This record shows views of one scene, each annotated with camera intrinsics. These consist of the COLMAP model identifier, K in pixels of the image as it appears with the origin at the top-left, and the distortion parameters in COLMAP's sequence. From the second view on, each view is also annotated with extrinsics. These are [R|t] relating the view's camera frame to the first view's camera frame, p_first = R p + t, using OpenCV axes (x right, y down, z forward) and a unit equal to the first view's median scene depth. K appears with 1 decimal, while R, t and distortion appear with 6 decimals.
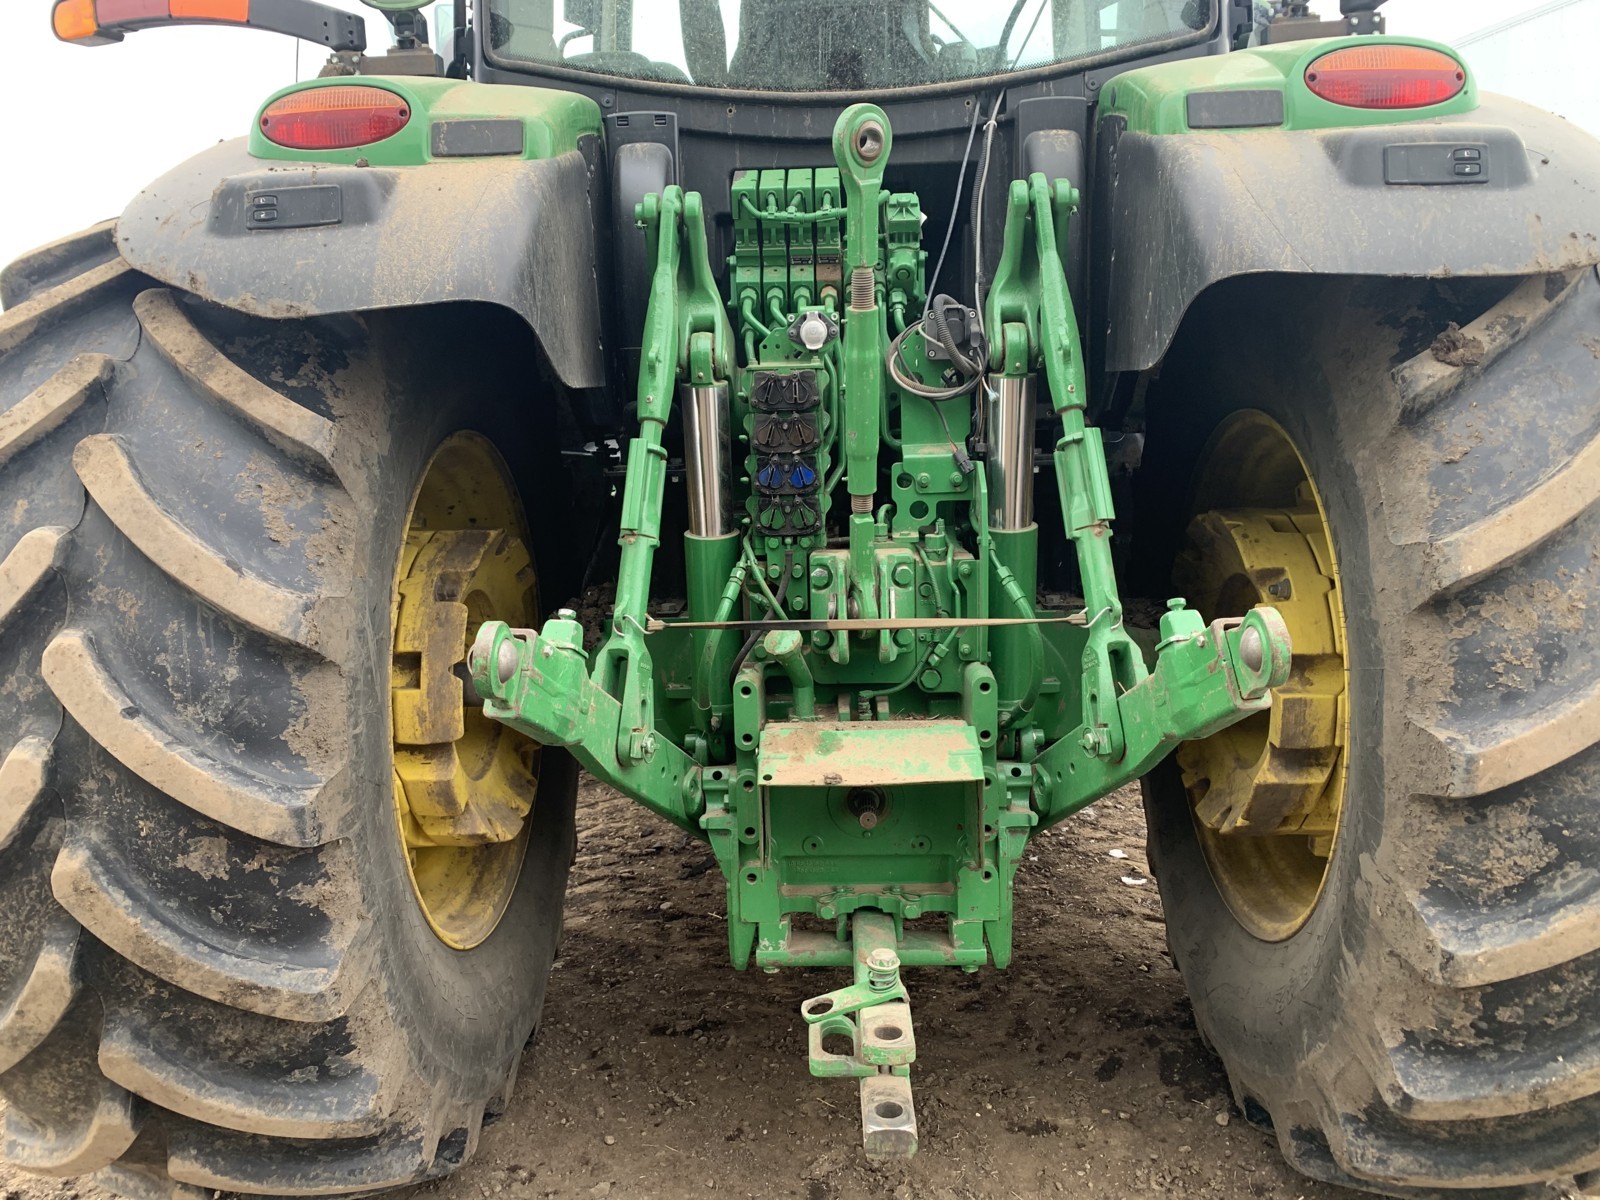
lens RADIAL K [[1208.3, 0, 795.2], [0, 1208.3, 621.0], [0, 0, 1]] dist [0.005667, -0.006171]
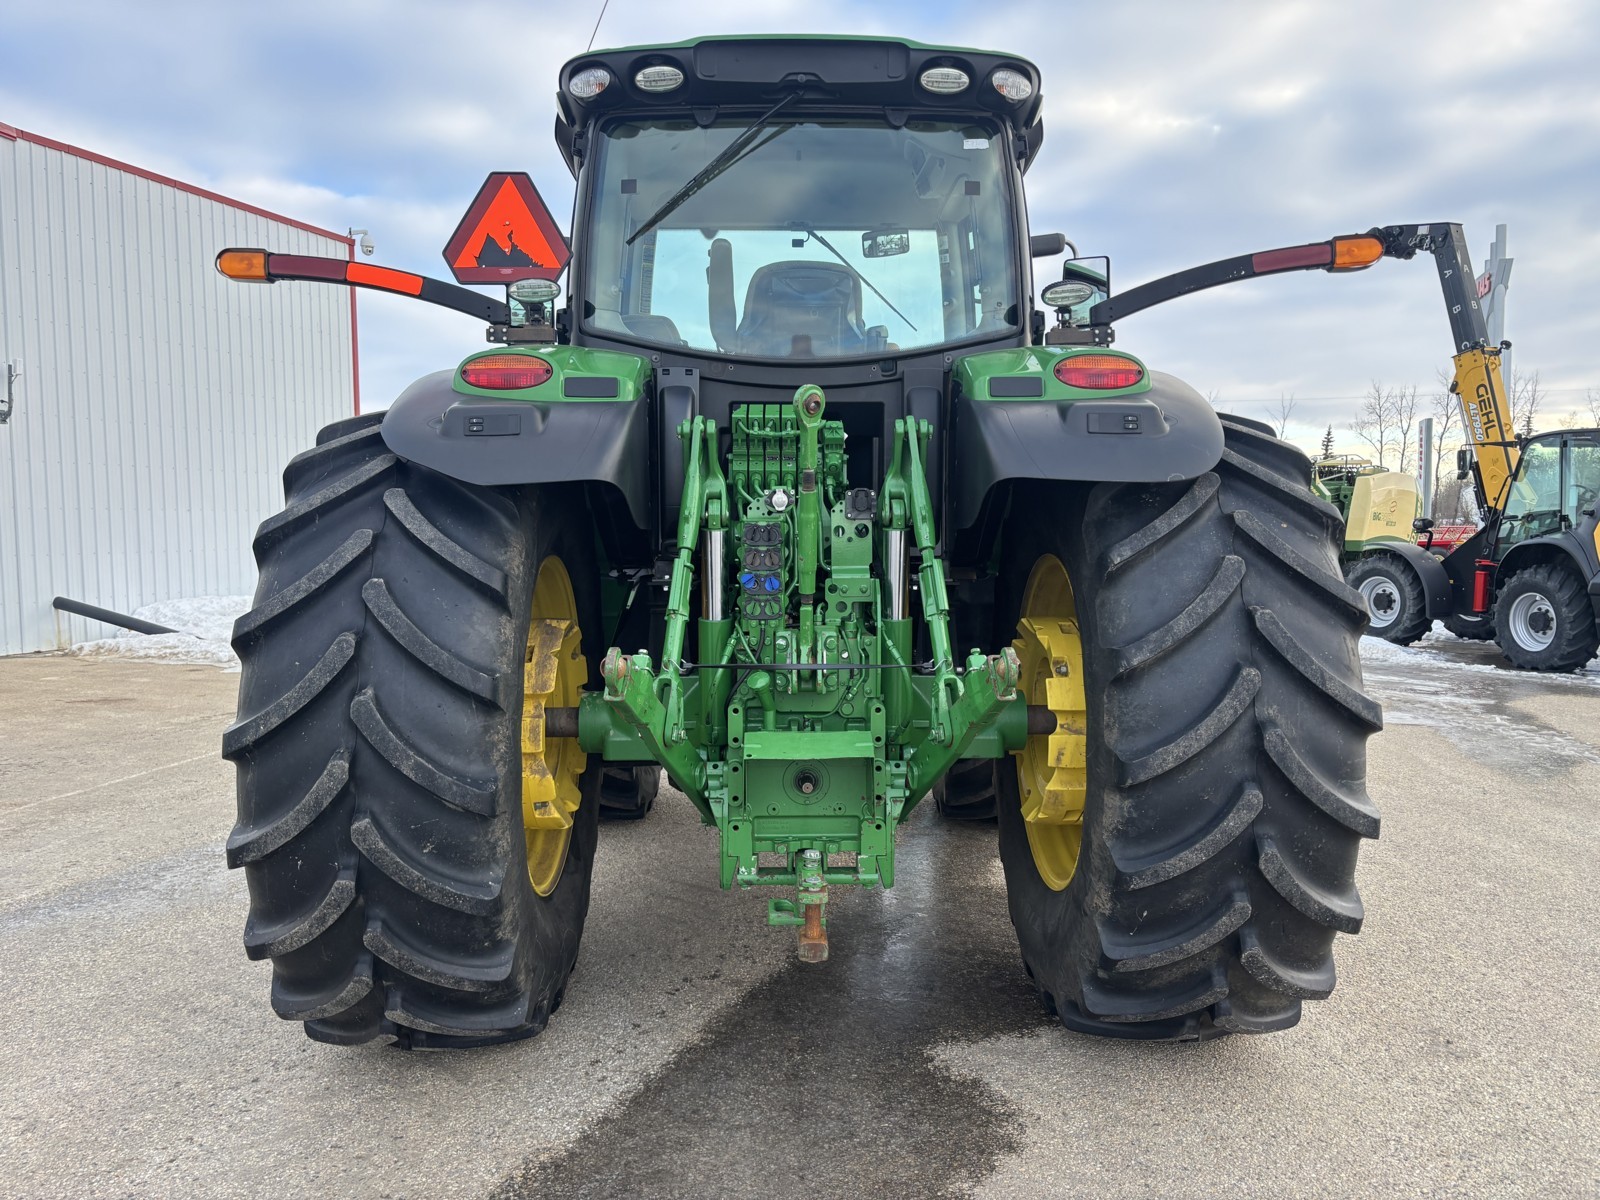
lens RADIAL K [[1162.6, 0, 800.0], [0, 1162.6, 600.0], [0, 0, 1]] dist [0.008952, -0.001612]
pose [[0.998516, 0.022407, 0.049642, -0.034143], [-0.015359, 0.990305, -0.138058, 0.122505], [-0.052254, 0.137091, 0.989179, -0.592980]]
